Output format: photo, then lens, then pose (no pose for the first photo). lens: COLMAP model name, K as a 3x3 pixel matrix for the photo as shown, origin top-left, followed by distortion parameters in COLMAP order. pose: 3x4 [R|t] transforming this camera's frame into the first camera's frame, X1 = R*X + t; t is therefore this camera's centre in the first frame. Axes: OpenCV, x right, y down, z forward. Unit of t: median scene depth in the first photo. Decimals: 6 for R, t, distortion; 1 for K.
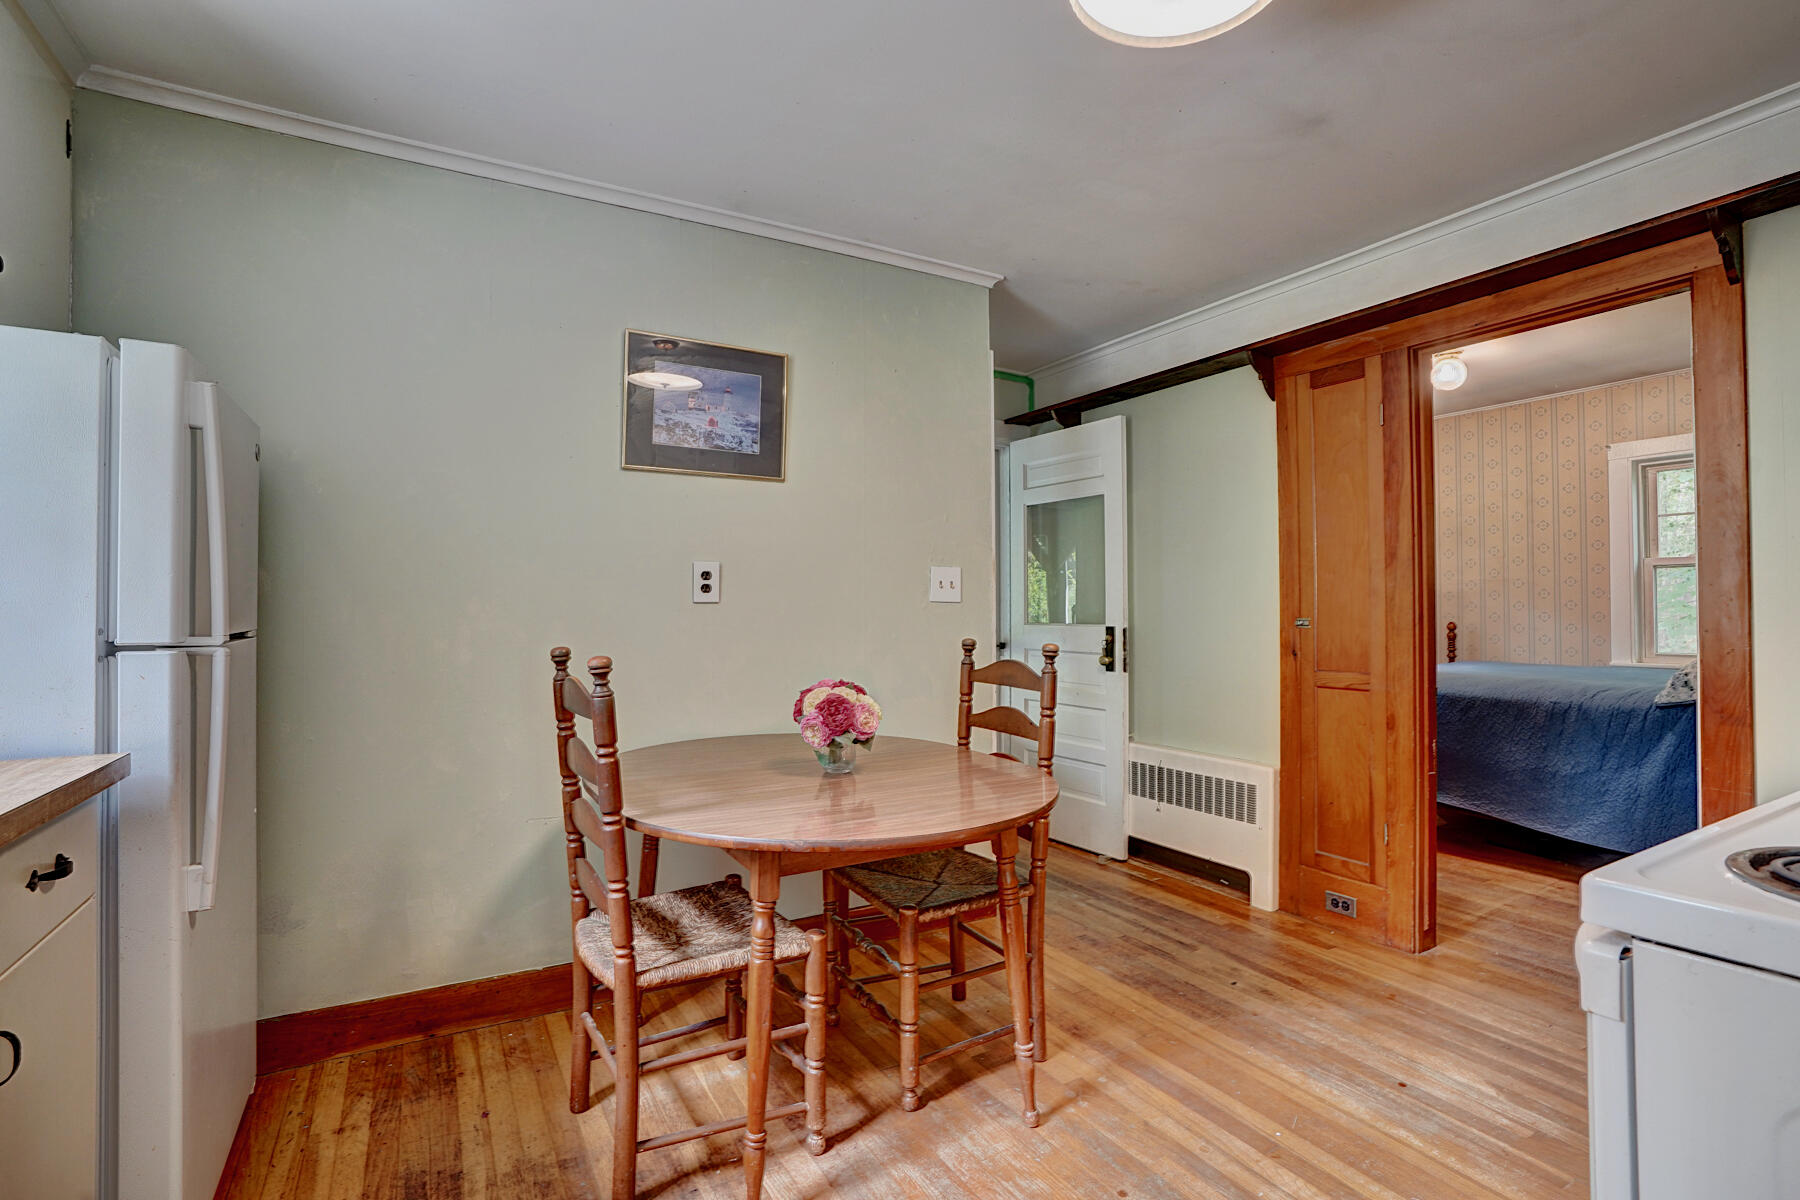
lens RADIAL K [[841.0, 0, 904.1], [0, 841.0, 599.5], [0, 0, 1]] dist [-0.068685, 0.027214]
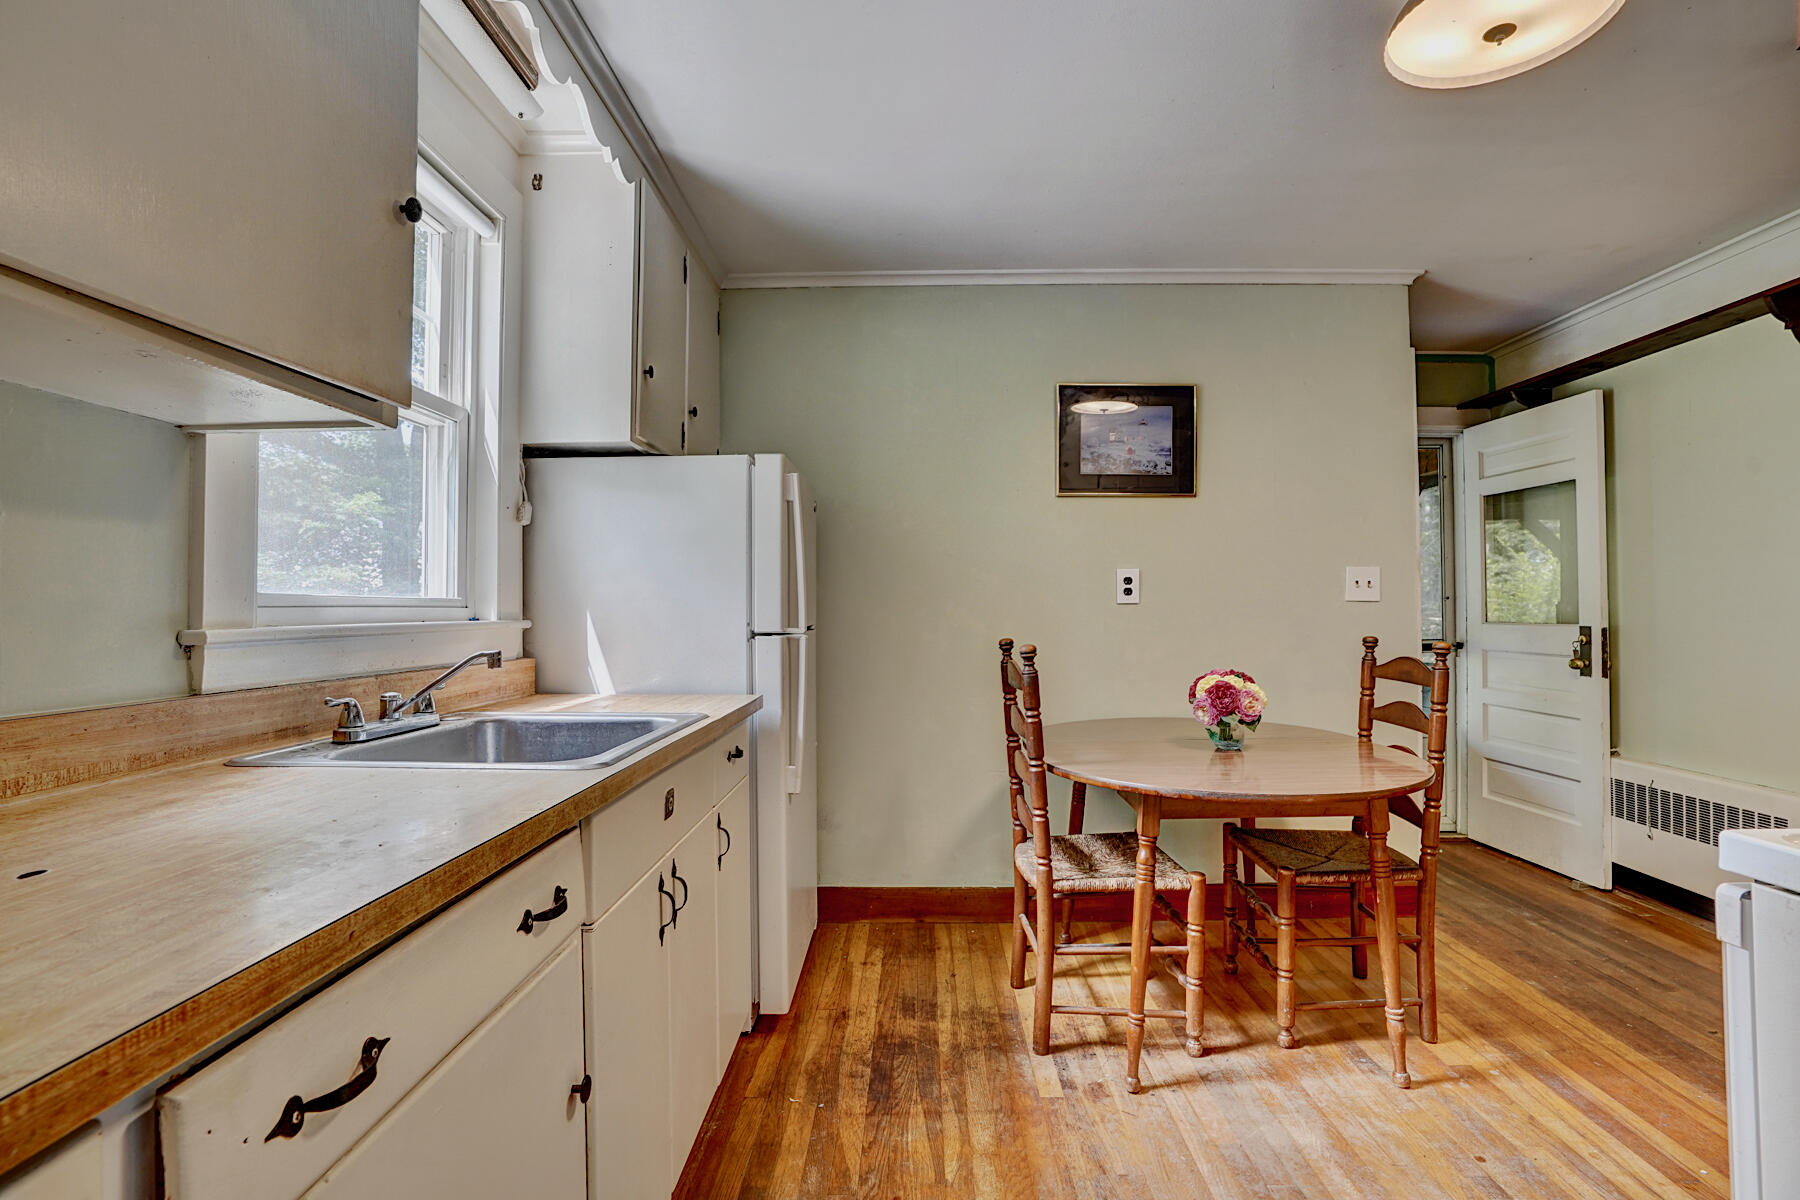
lens RADIAL K [[841.0, 0, 906.8], [0, 841.0, 597.4], [0, 0, 1]] dist [-0.068685, 0.027214]
pose [[0.854083, -0.009983, -0.520041, 0.112640], [0.009871, 0.999947, -0.002984, -0.004464], [0.520043, -0.002585, 0.854136, -0.175360]]
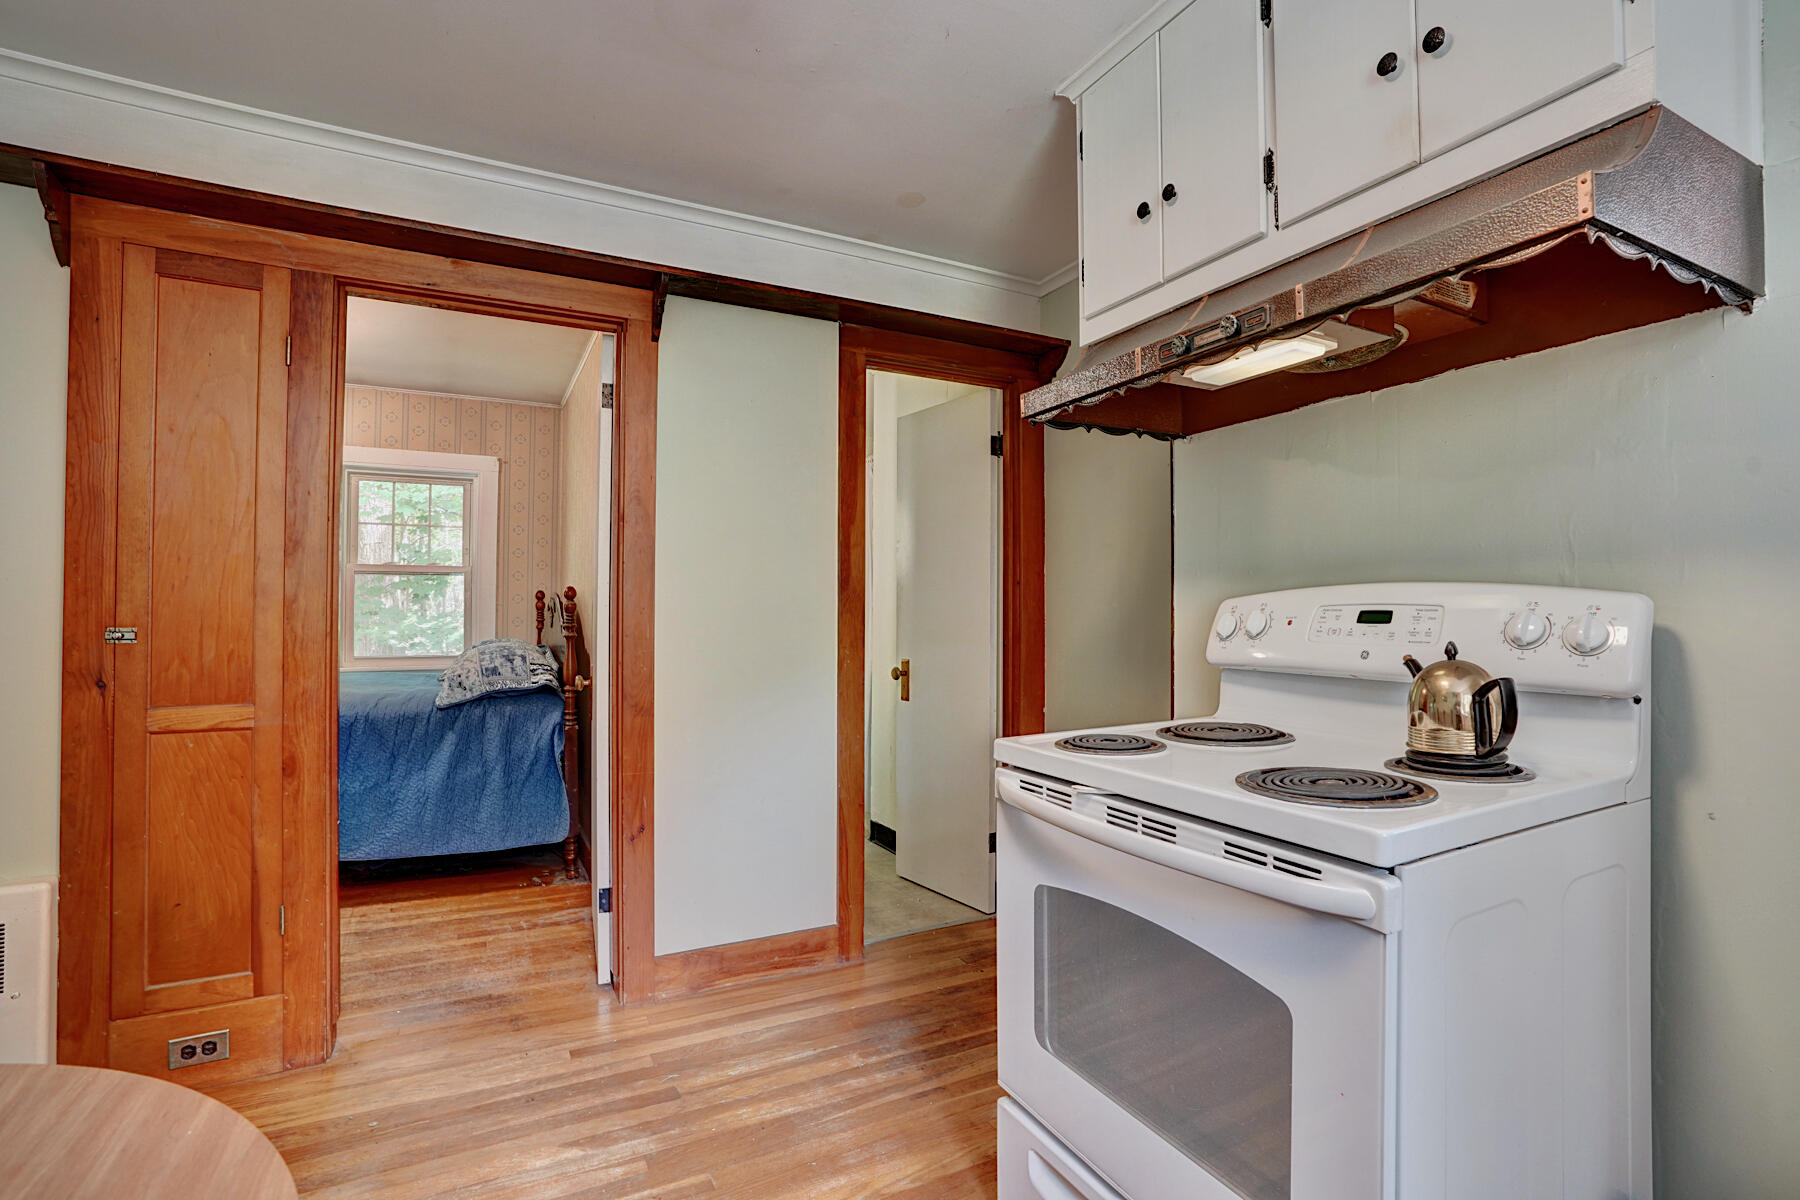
lens RADIAL K [[841.0, 0, 903.7], [0, 841.0, 600.5], [0, 0, 1]] dist [-0.068685, 0.027214]
pose [[0.046293, 0.017936, 0.998767, -0.126545], [-0.015948, 0.999725, -0.017214, 0.003026], [-0.998801, -0.015131, 0.046567, 0.440531]]
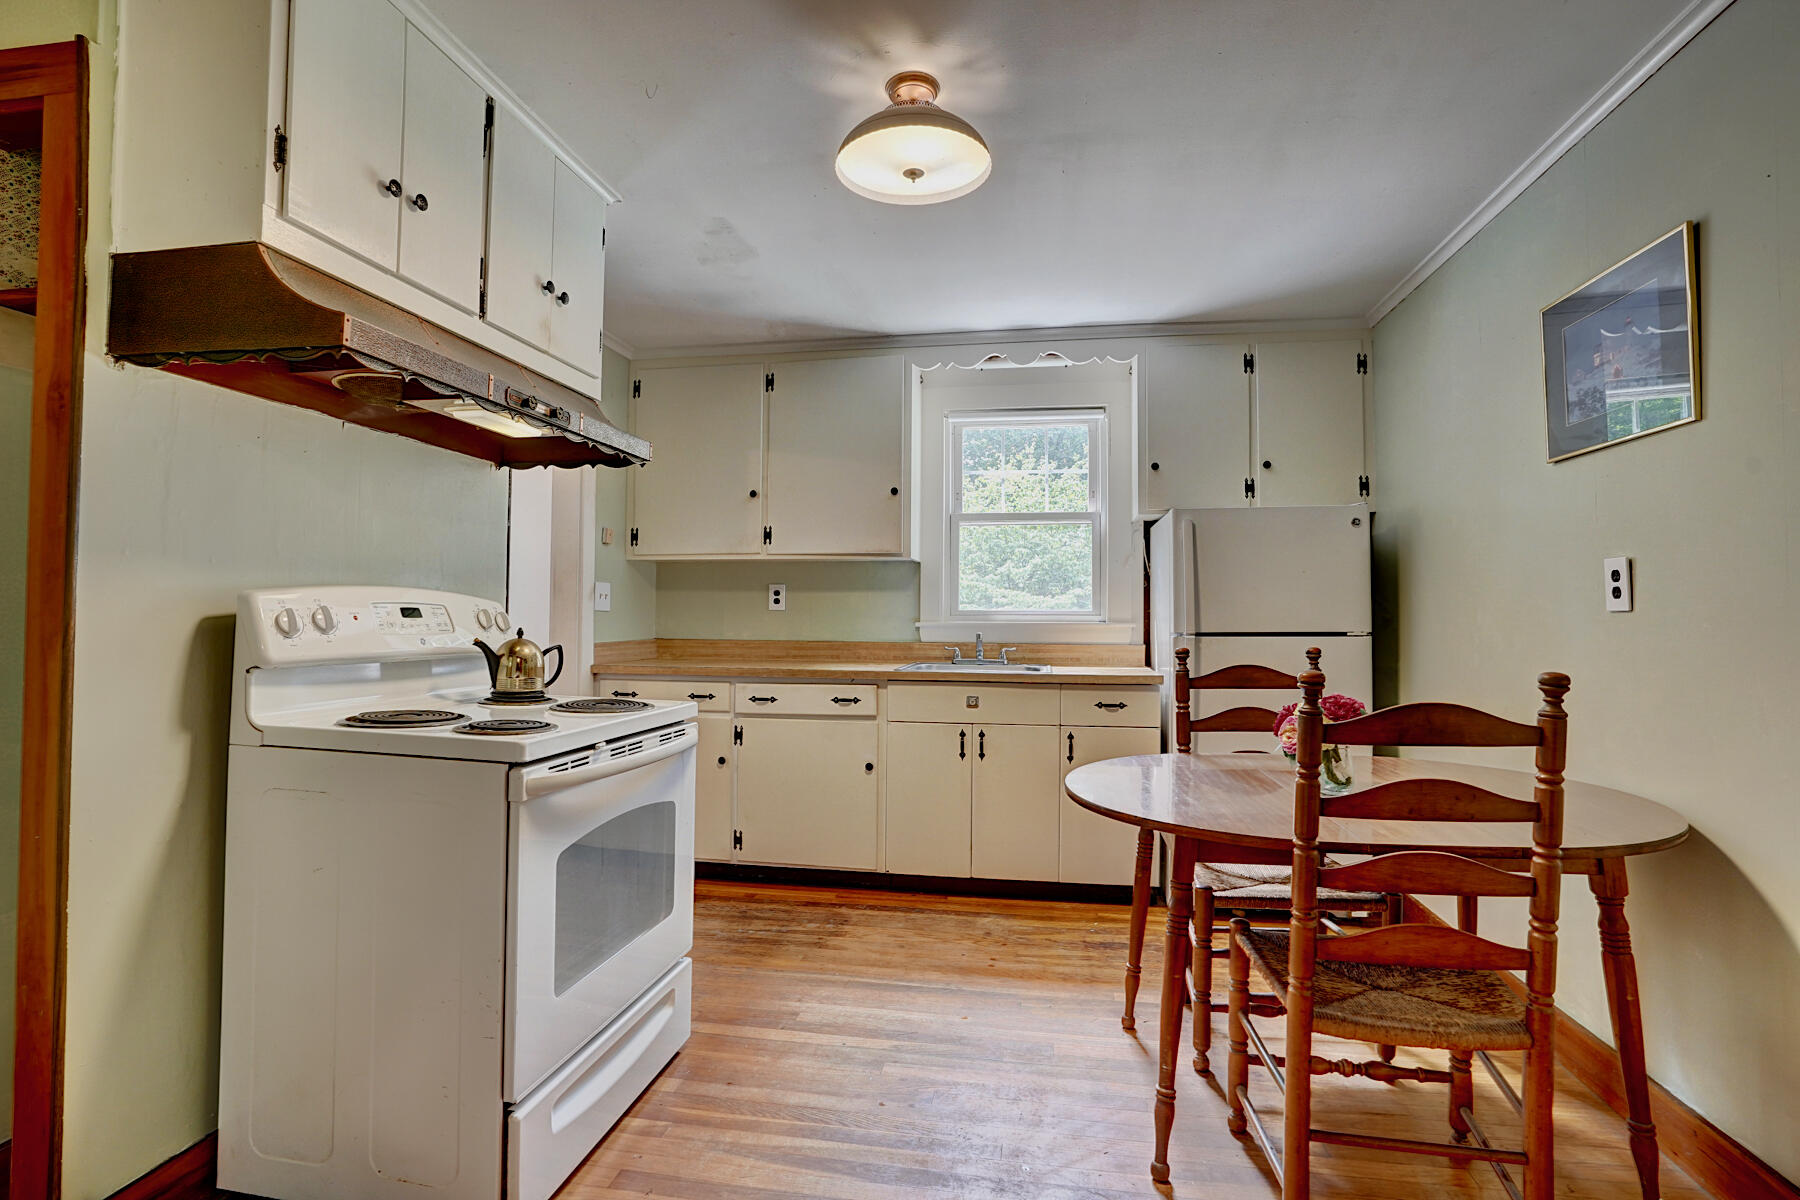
lens RADIAL K [[841.0, 0, 912.1], [0, 841.0, 601.6], [0, 0, 1]] dist [-0.068685, 0.027214]
pose [[-0.633815, -0.016818, -0.773302, 0.737837], [0.004397, 0.999669, -0.025344, 0.010605], [0.773473, -0.019464, -0.633531, 0.966912]]
